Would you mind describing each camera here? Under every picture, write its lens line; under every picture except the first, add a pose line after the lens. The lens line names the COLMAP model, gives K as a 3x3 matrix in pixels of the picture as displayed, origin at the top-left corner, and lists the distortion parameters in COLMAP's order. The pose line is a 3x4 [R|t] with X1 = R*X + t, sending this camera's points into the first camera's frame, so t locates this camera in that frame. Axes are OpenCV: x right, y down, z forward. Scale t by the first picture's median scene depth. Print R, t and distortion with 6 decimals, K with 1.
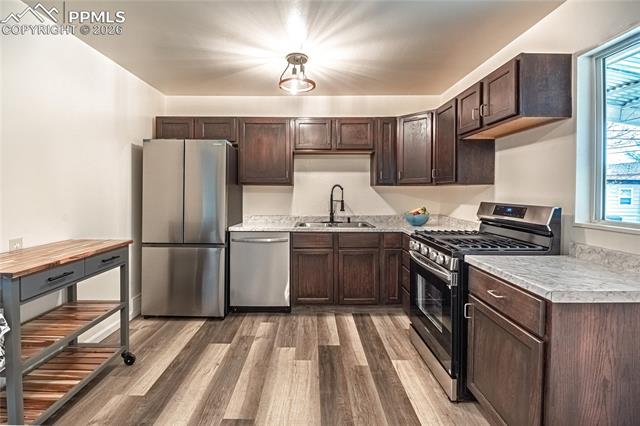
lens RADIAL K [[301.3, 0, 304.2], [0, 301.3, 193.7], [0, 0, 1]] dist [0.000046, -0.000896]
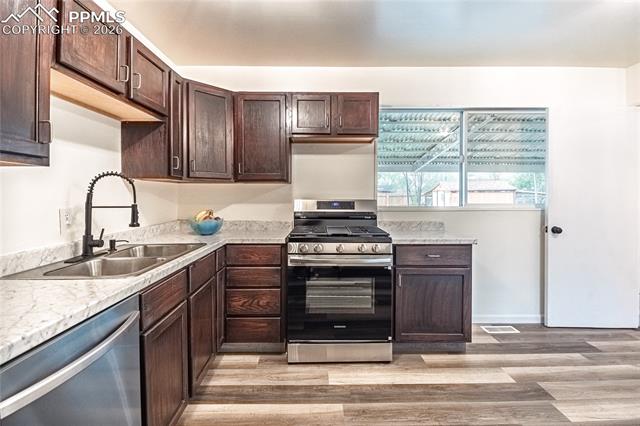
lens RADIAL K [[316.0, 0, 320.3], [0, 316.0, 195.8], [0, 0, 1]] dist [-0.001858, -0.001388]
pose [[-0.042336, -0.001310, 0.999103, -0.472453], [0.010856, 0.999940, 0.001771, 0.011601], [-0.999044, 0.010921, -0.042320, 0.826372]]
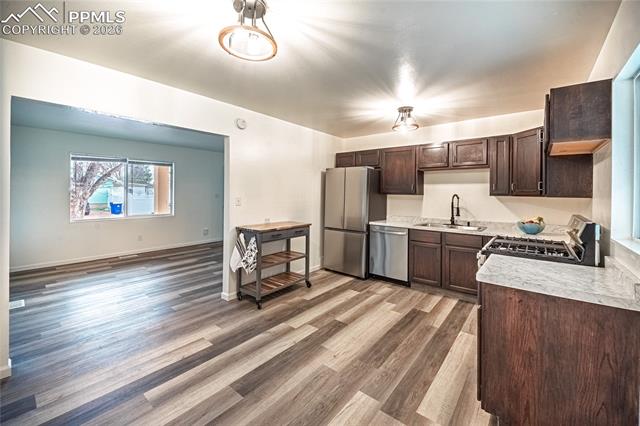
lens RADIAL K [[256.0, 0, 321.8], [0, 256.0, 192.3], [0, 0, 1]] dist [0.001405, 0.000041]
pose [[0.784447, 0.003207, -0.620187, 0.395913], [-0.012406, 0.999868, -0.010521, -0.025683], [0.620071, 0.015948, 0.784383, -0.201577]]
